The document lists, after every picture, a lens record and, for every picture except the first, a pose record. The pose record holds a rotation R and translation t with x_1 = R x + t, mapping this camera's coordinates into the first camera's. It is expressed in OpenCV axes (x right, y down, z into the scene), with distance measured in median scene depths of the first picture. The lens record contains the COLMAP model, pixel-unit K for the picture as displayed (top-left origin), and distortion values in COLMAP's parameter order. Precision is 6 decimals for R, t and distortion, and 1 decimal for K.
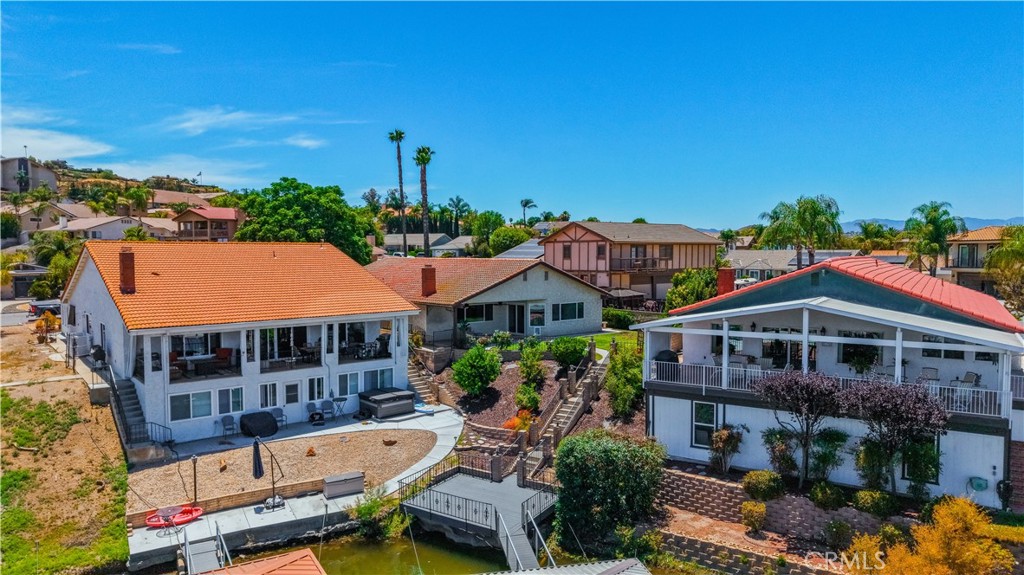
lens RADIAL K [[687.5, 0, 512.0], [0, 687.5, 287.5], [0, 0, 1]] dist [0.003351, -0.002594]
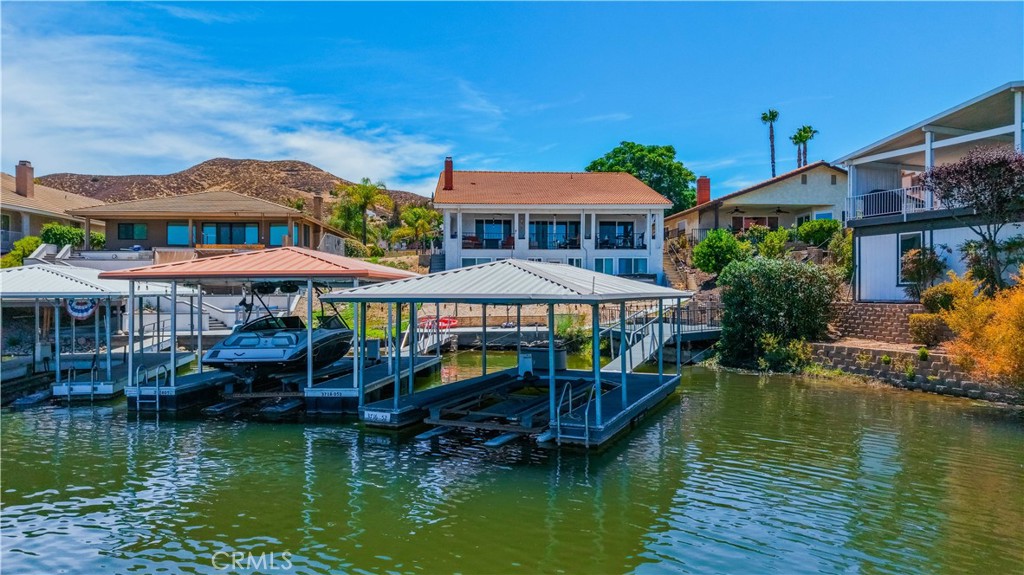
lens RADIAL K [[707.7, 0, 512.0], [0, 707.7, 287.5], [0, 0, 1]] dist [0.003533, 0.000244]
pose [[0.814515, -0.005895, -0.580113, 0.288836], [-0.032527, 0.997911, -0.055811, 0.224981], [0.579230, 0.064328, 0.812622, -0.017726]]
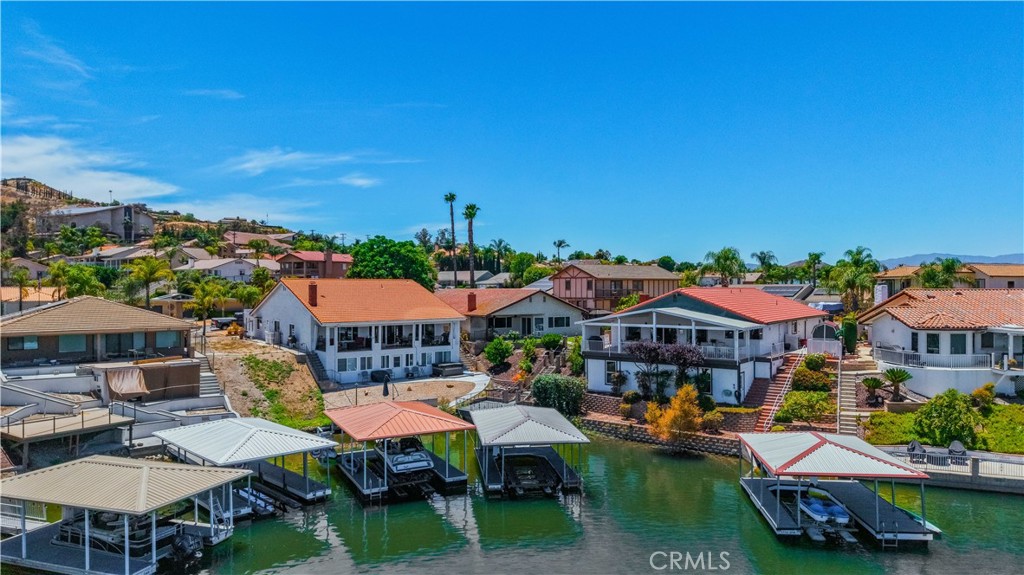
lens RADIAL K [[687.5, 0, 512.0], [0, 687.5, 287.5], [0, 0, 1]] dist [0.003351, -0.002594]
pose [[0.997635, 0.000192, -0.068740, 0.099118], [-0.003705, 0.998693, -0.050977, 0.043764], [0.068641, 0.051111, 0.996331, -0.721364]]
